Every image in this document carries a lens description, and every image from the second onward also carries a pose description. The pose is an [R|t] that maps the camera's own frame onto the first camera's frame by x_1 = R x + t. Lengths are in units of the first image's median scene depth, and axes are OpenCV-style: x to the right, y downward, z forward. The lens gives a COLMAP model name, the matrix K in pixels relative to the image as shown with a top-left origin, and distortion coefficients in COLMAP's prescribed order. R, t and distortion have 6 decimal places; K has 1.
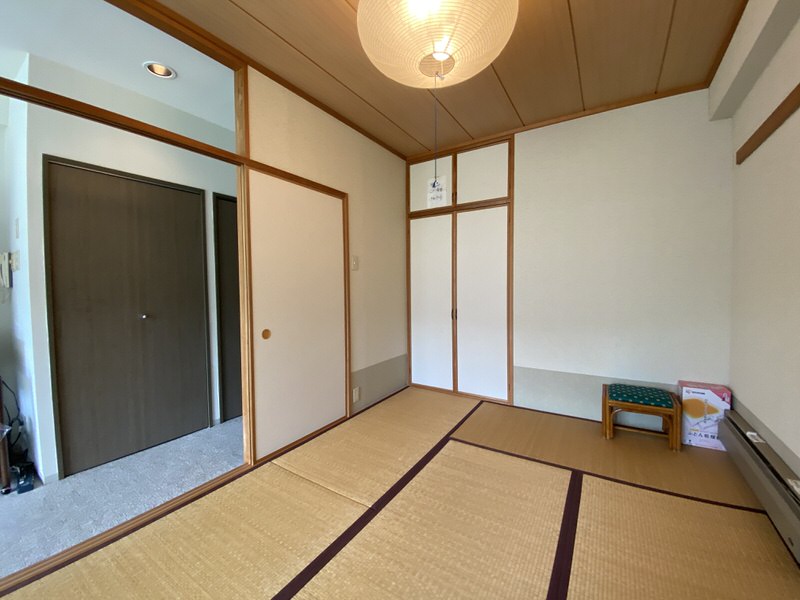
lens RADIAL K [[333.6, 0, 400.0], [0, 333.6, 300.0], [0, 0, 1]] dist [-0.000323, -0.000091]
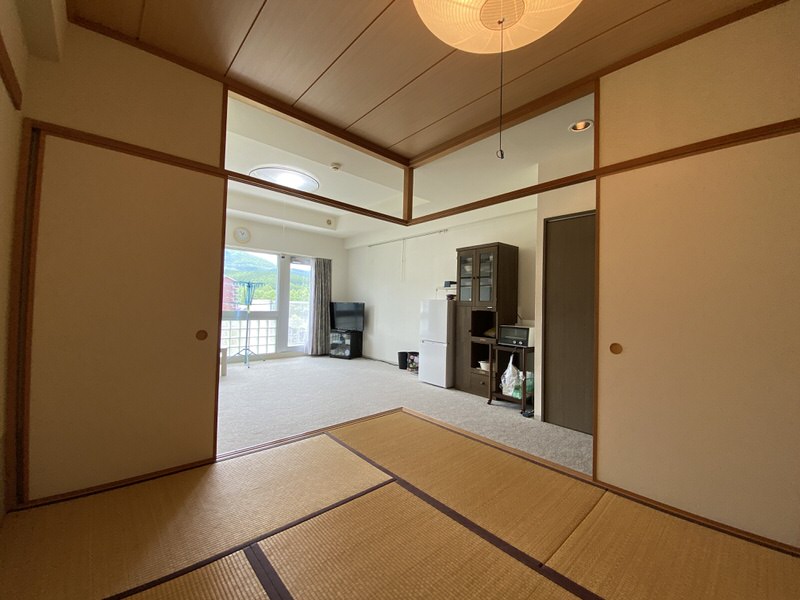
lens RADIAL K [[322.7, 0, 400.0], [0, 322.7, 300.0], [0, 0, 1]] dist [0.018330, -0.000180]
pose [[-0.231640, -0.016328, -0.972665, 0.643378], [-0.053907, 0.998538, -0.003924, 0.009201], [0.971307, 0.051524, -0.232181, 0.682608]]
